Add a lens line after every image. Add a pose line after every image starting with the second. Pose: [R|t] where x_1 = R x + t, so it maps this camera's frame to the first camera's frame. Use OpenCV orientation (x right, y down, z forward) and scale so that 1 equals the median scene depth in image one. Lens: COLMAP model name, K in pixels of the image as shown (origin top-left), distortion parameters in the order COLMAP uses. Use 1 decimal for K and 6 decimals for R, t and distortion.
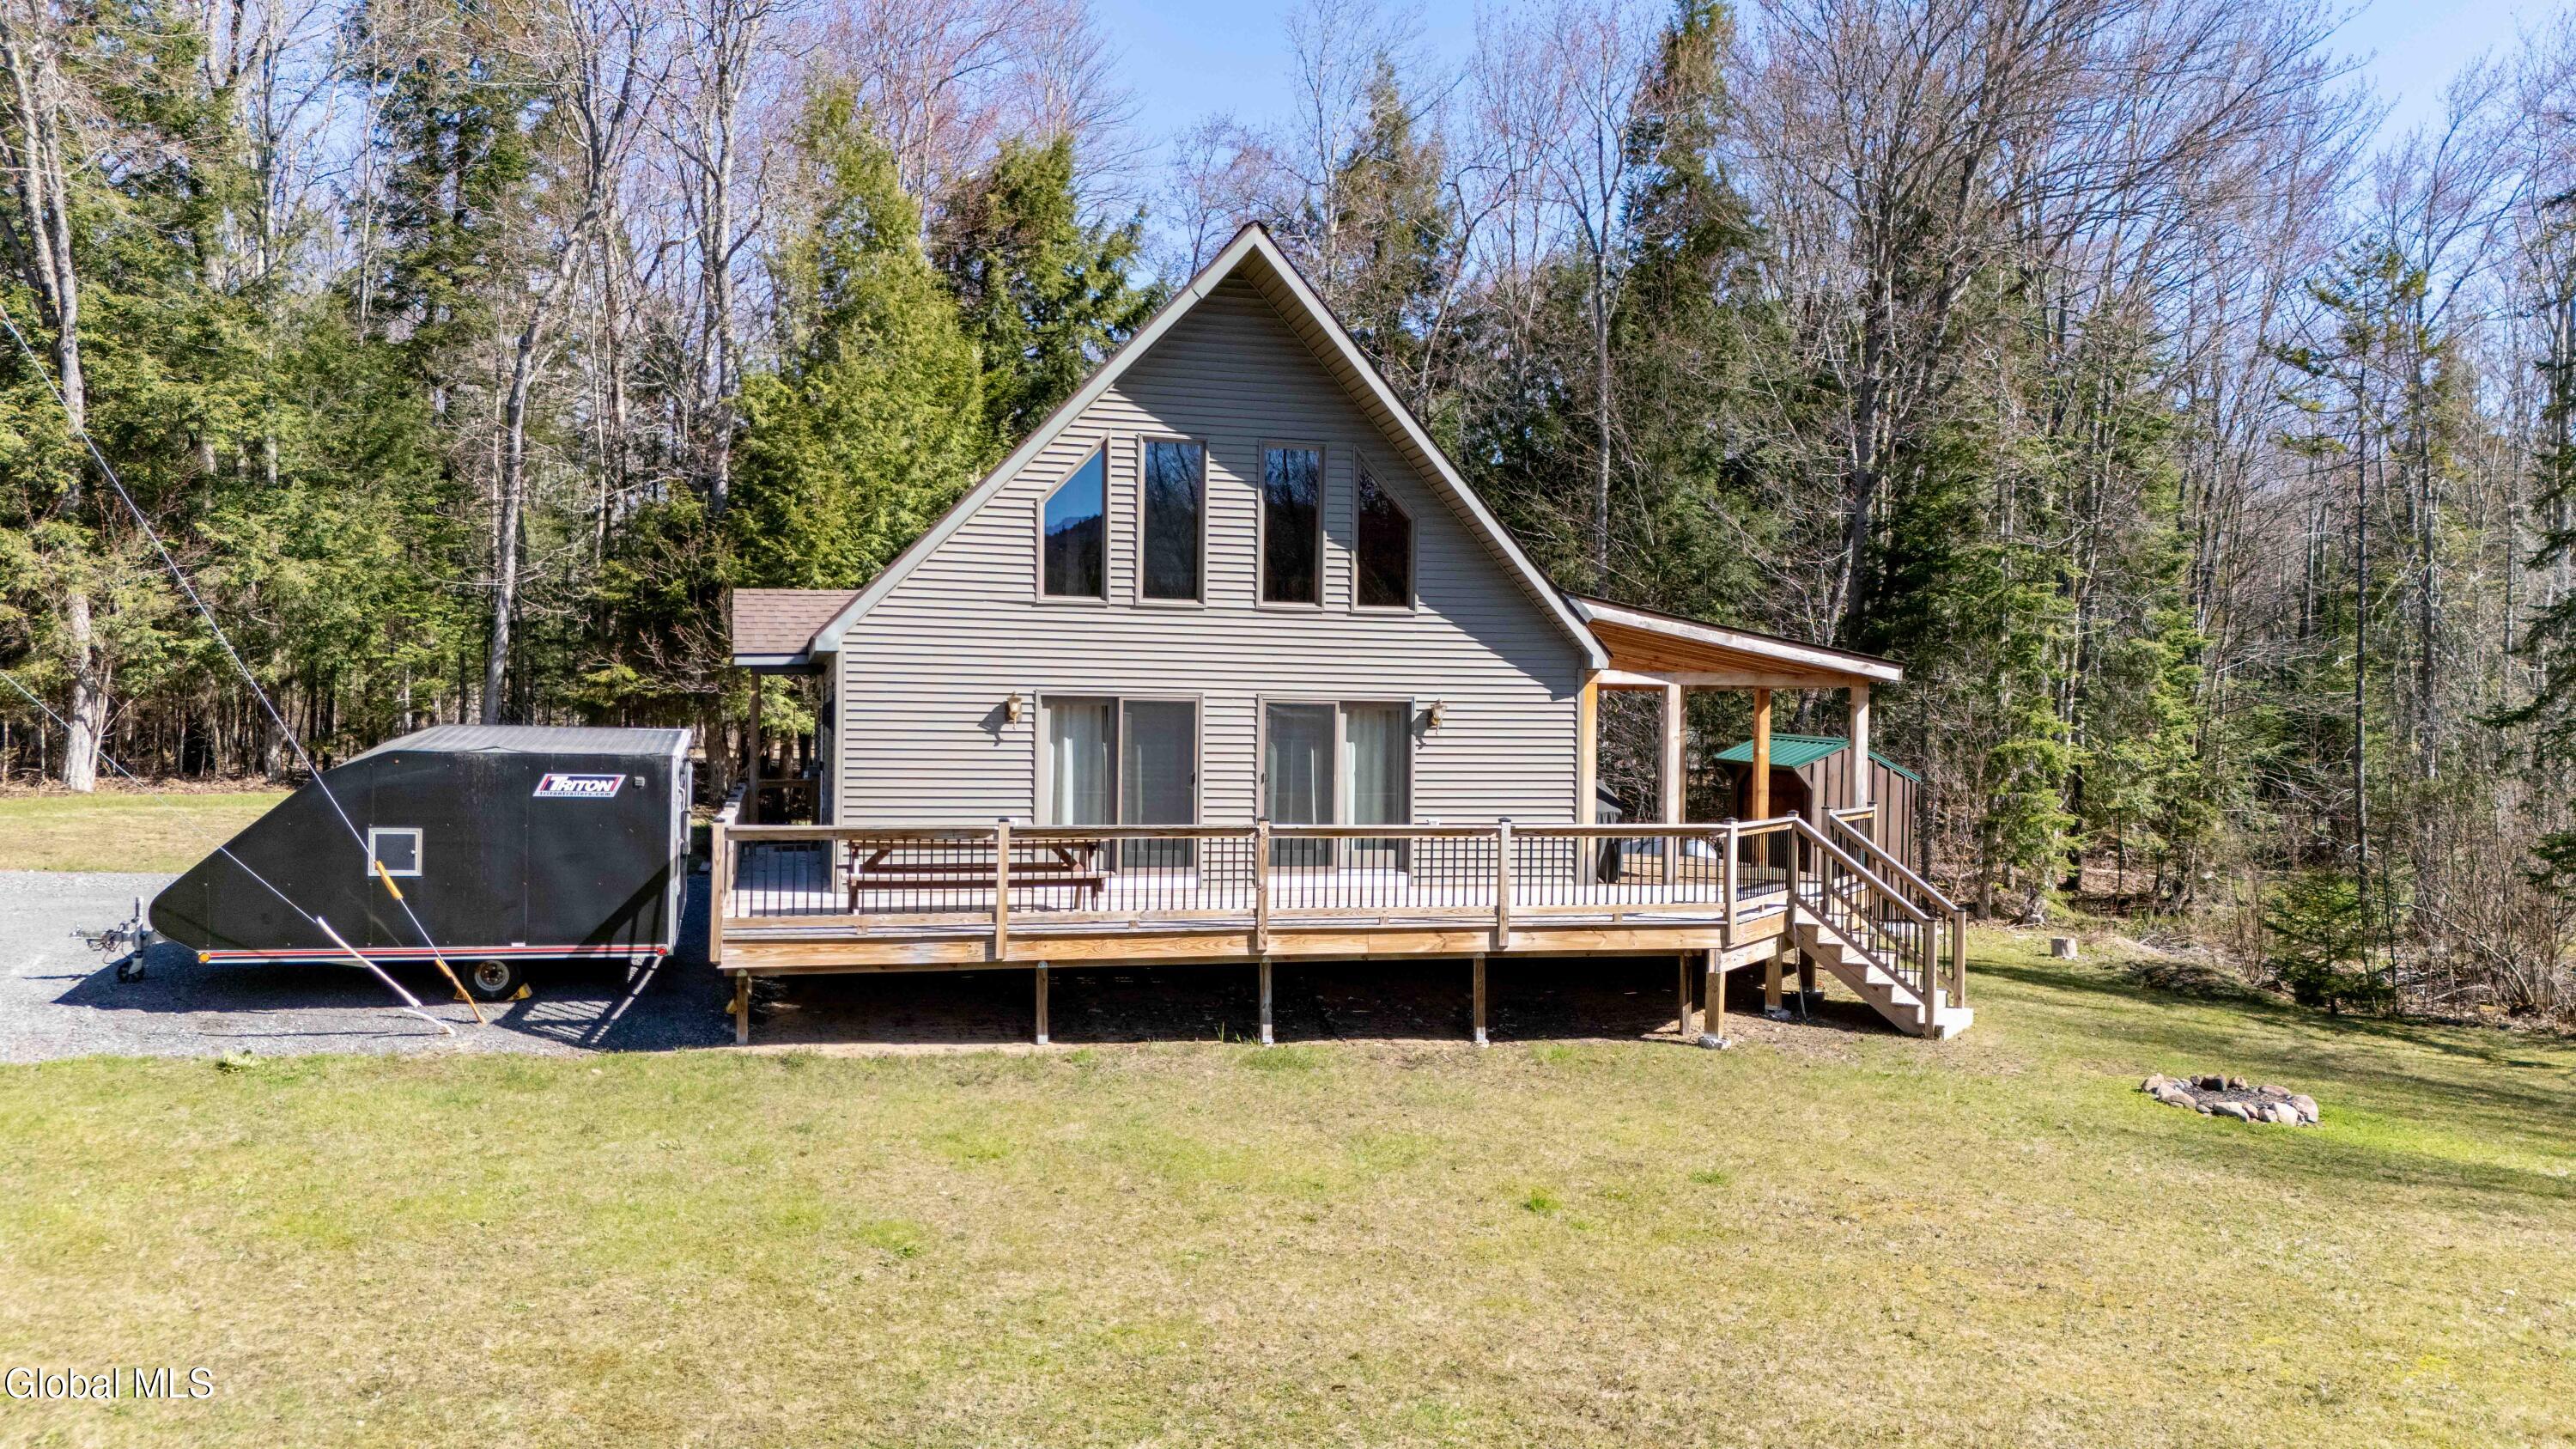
lens RADIAL K [[1881.3, 0, 1277.8], [0, 1881.3, 728.0], [0, 0, 1]] dist [0.099222, -0.106696]
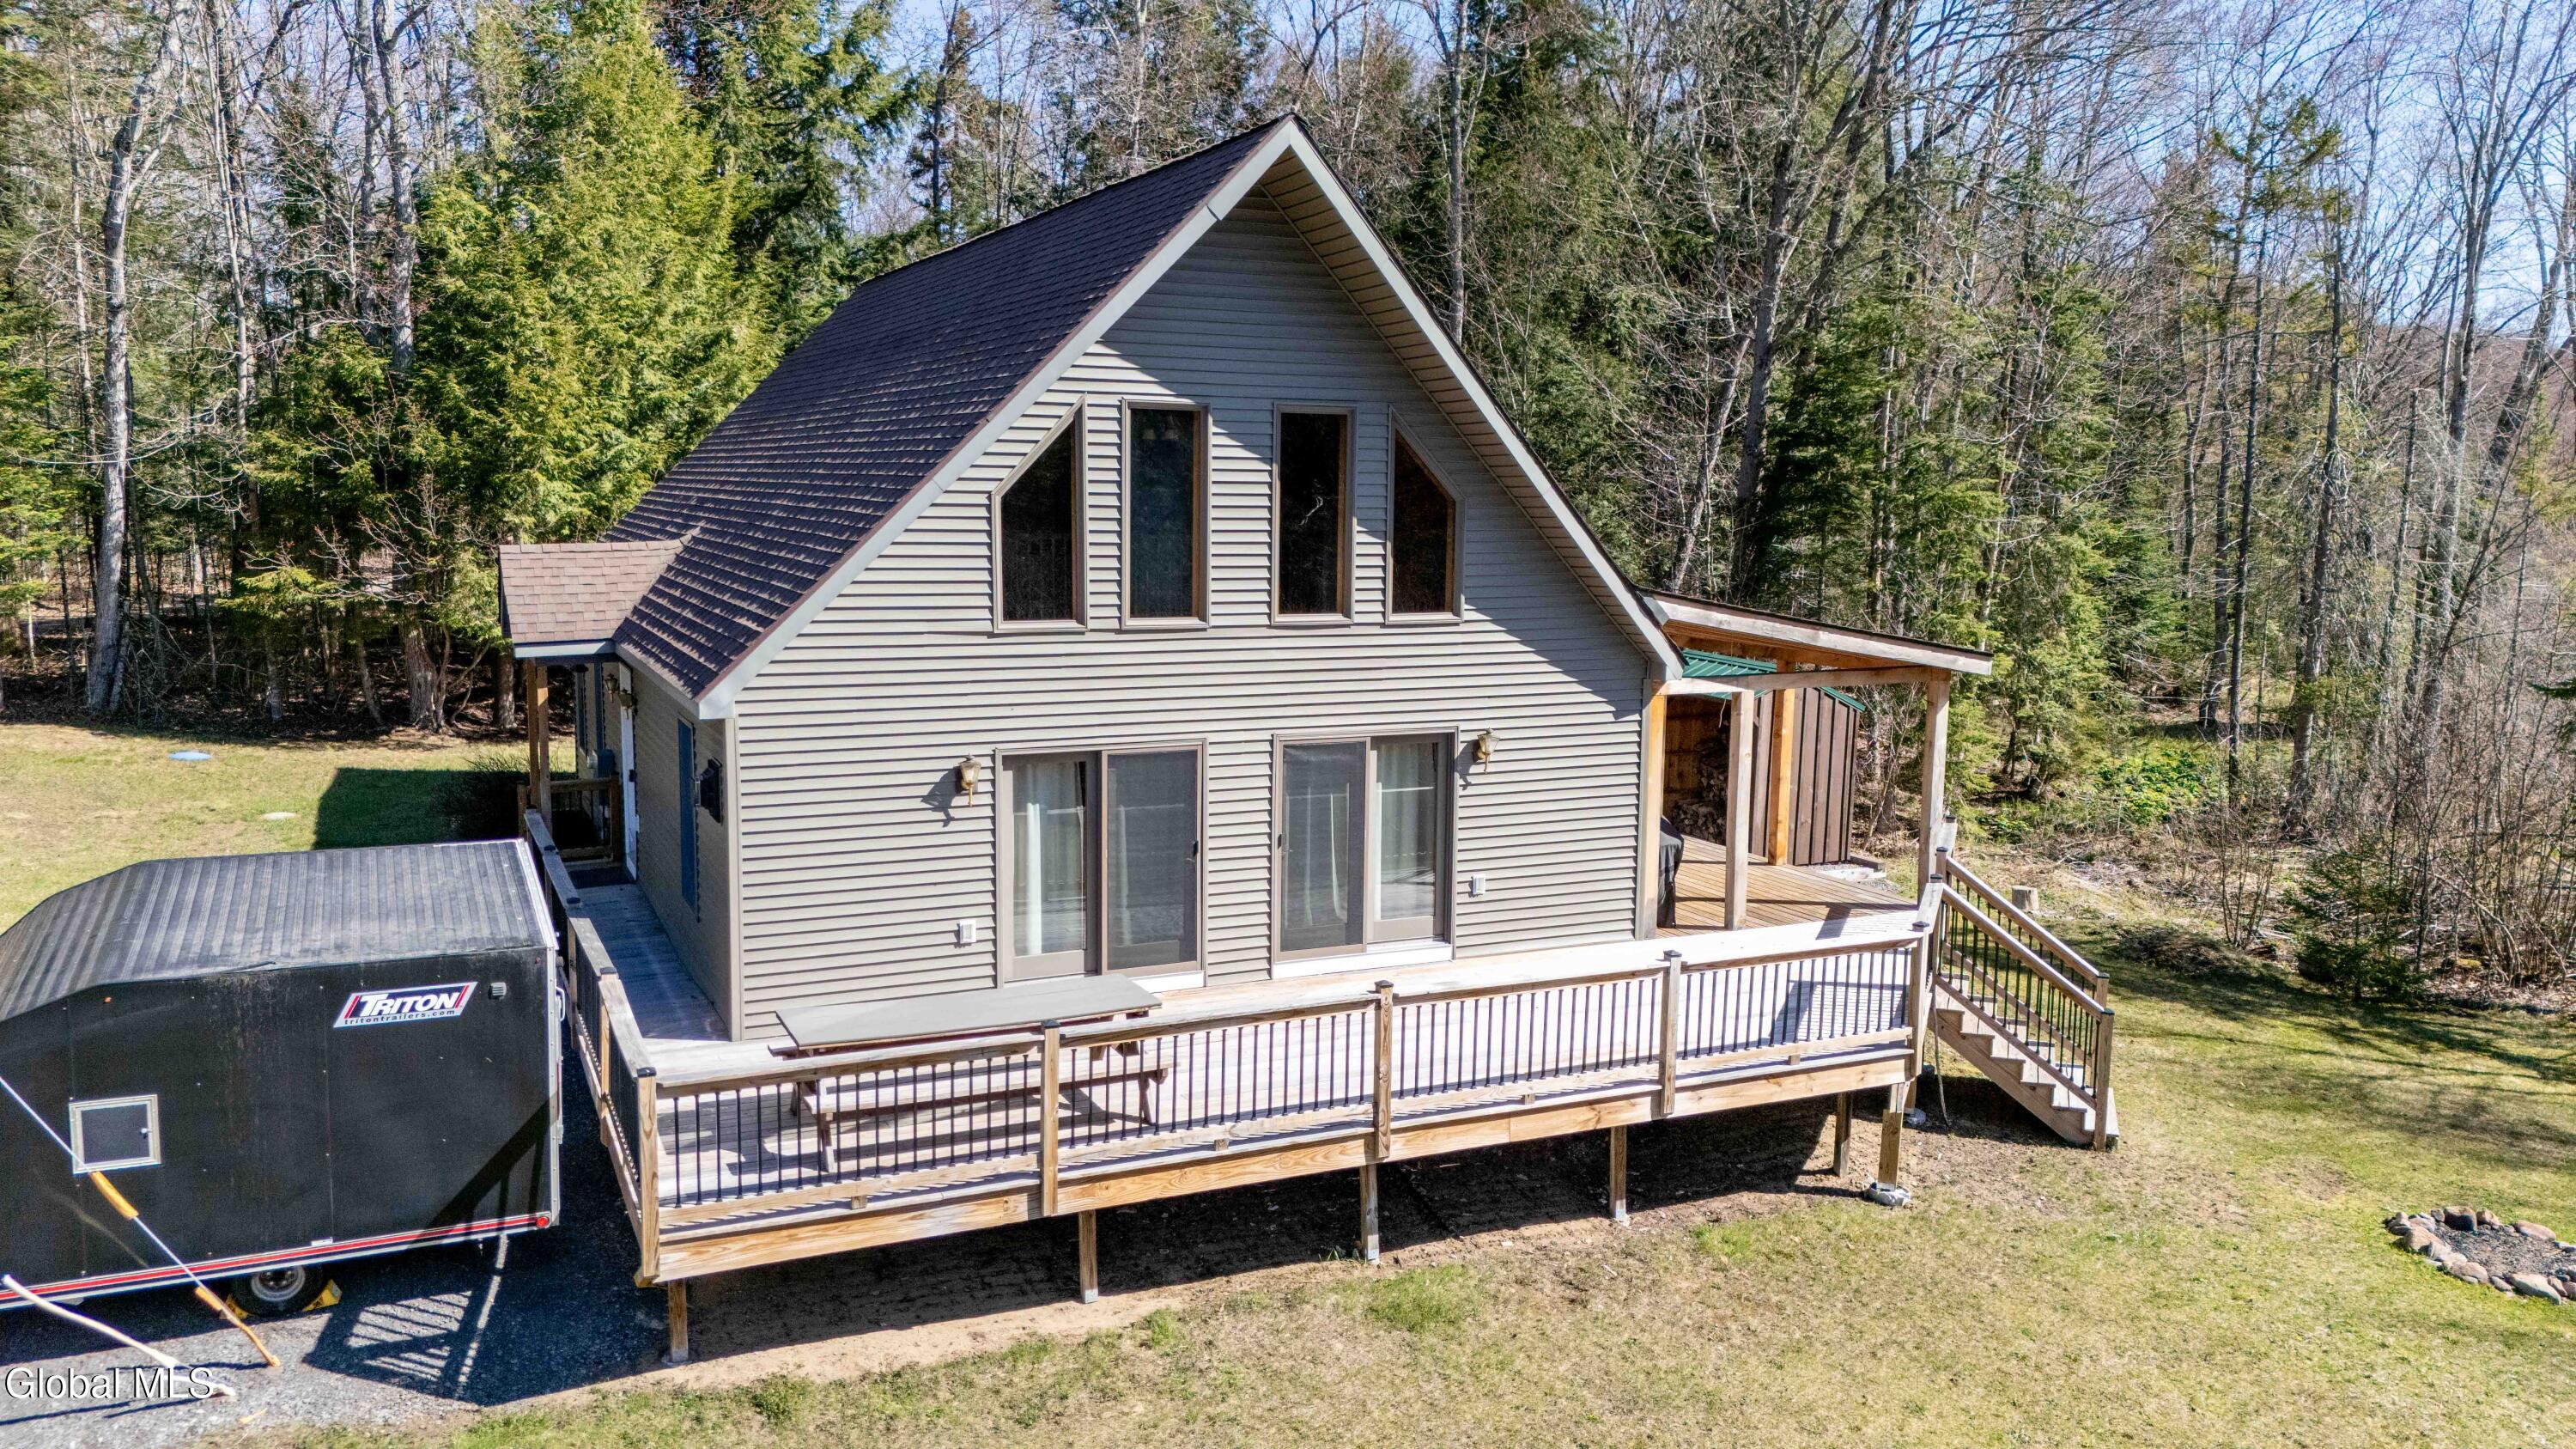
lens RADIAL K [[1892.8, 0, 1280.5], [0, 1892.8, 726.5], [0, 0, 1]] dist [0.075070, -0.044634]
pose [[0.984640, -0.024860, 0.172819, -0.141186], [0.003419, 0.992367, 0.123271, -0.116434], [-0.174564, -0.120787, 0.977209, 0.237396]]
